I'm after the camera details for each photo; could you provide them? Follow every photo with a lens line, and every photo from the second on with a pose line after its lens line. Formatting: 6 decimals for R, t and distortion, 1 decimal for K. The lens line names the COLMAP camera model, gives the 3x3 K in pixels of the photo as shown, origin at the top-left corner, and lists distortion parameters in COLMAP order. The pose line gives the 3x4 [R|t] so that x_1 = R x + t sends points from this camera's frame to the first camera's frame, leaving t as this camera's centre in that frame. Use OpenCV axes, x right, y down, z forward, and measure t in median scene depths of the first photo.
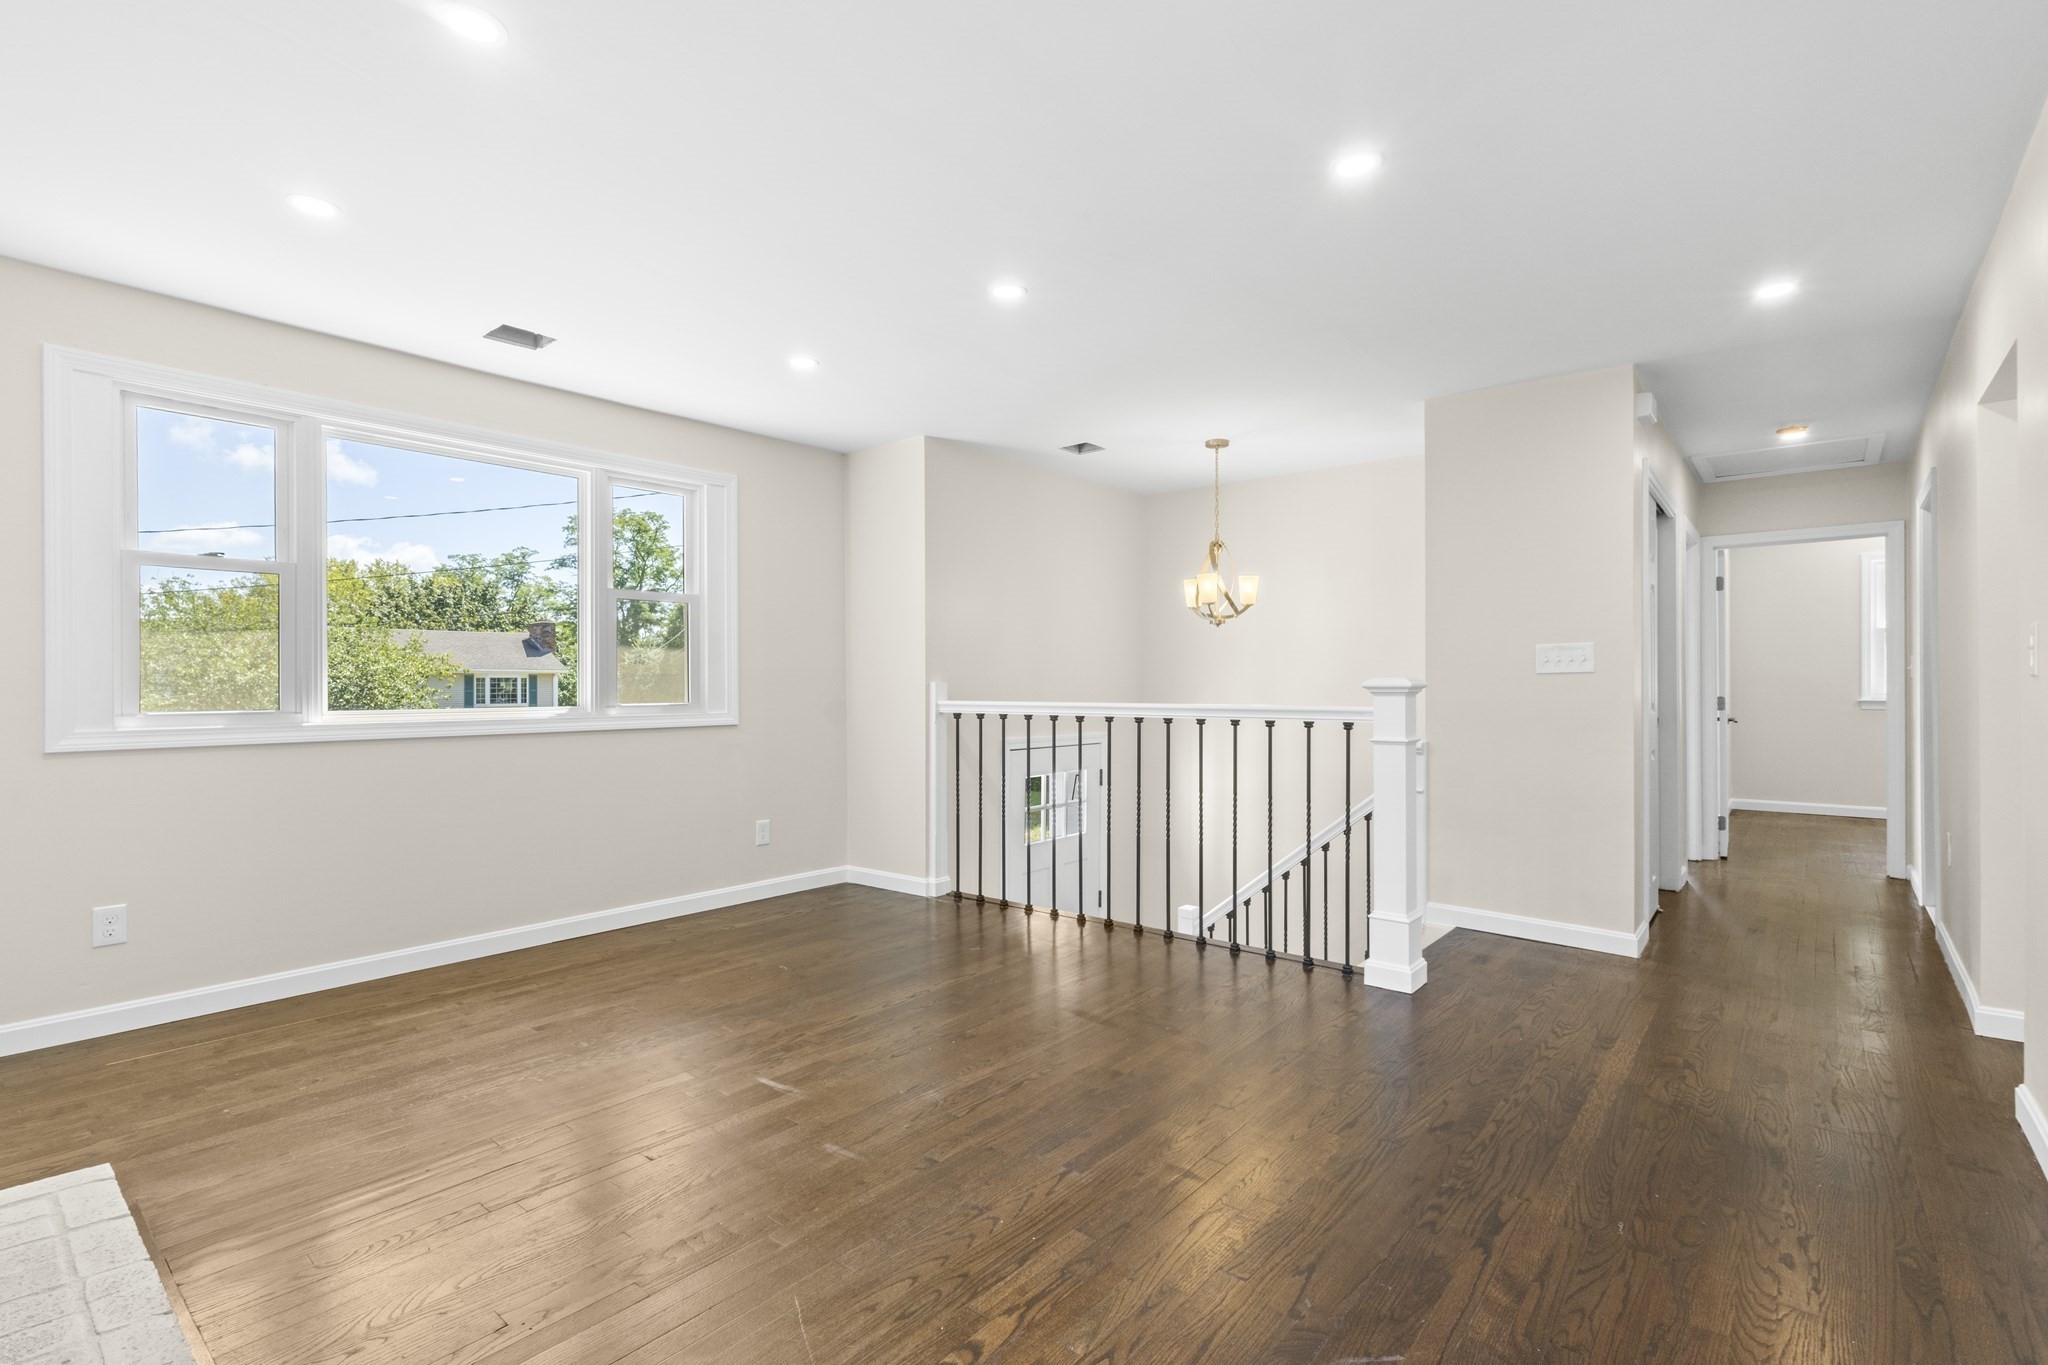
lens RADIAL K [[942.2, 0, 1024.0], [0, 942.2, 682.5], [0, 0, 1]] dist [-0.000107, -0.000012]
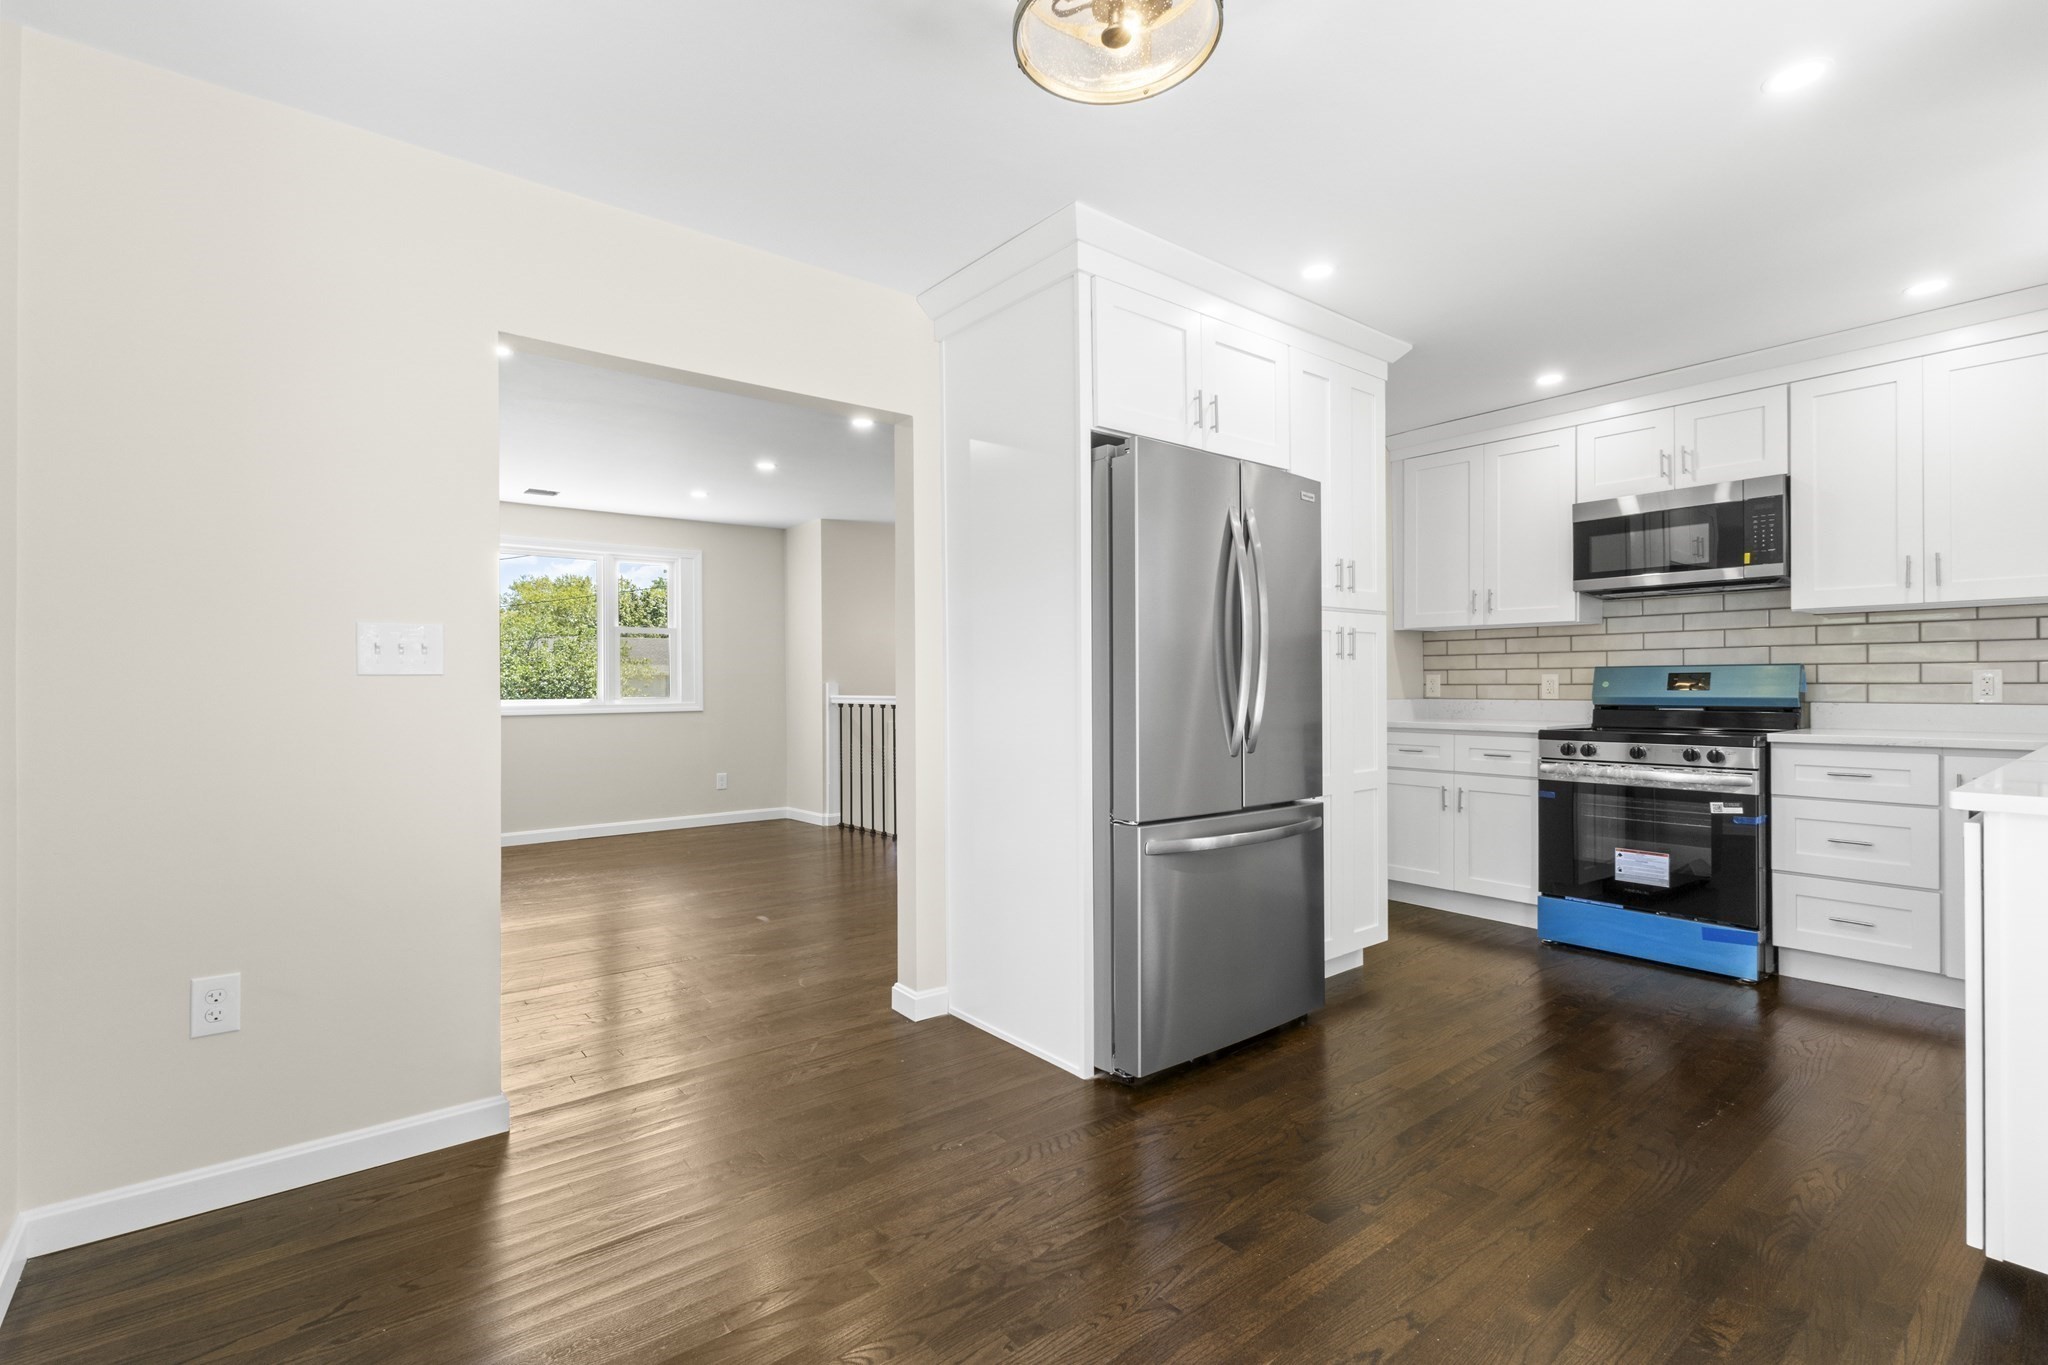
lens RADIAL K [[952.6, 0, 1018.9], [0, 952.6, 679.4], [0, 0, 1]] dist [0.002897, 0.000978]
pose [[0.979180, -0.004336, -0.202945, 0.517718], [0.003942, 0.999989, -0.002347, -0.001238], [0.202953, 0.001498, 0.979187, -0.429342]]
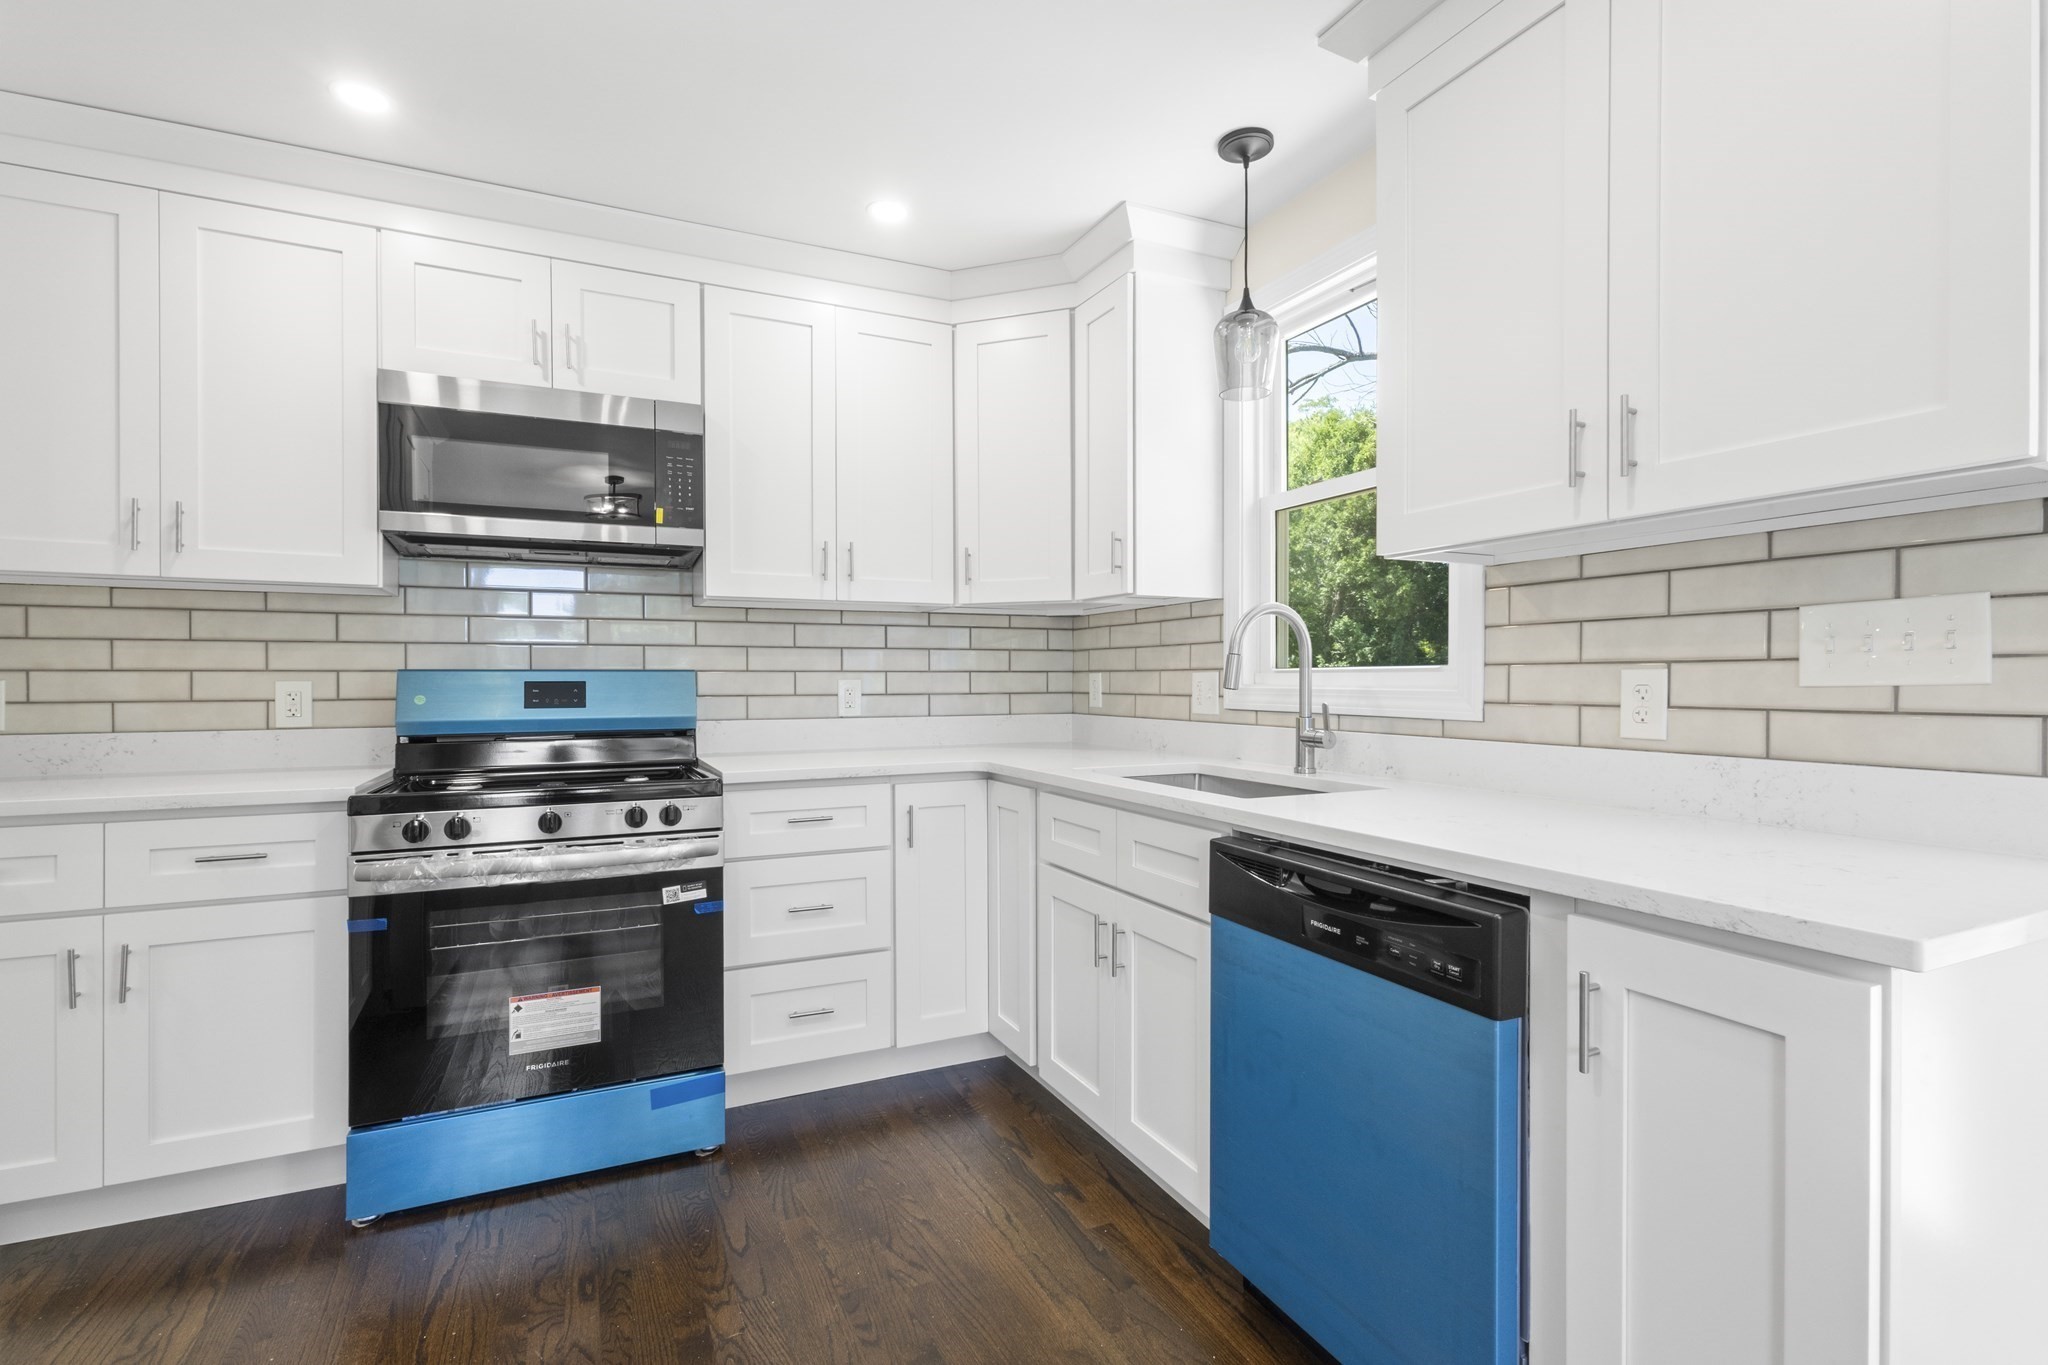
lens RADIAL K [[952.6, 0, 1018.9], [0, 952.6, 679.4], [0, 0, 1]] dist [0.002897, 0.000978]
pose [[0.417257, 0.000412, 0.908788, 0.540681], [-0.000390, 1.000000, -0.000275, -0.007864], [-0.908788, -0.000239, 0.417257, 0.055333]]
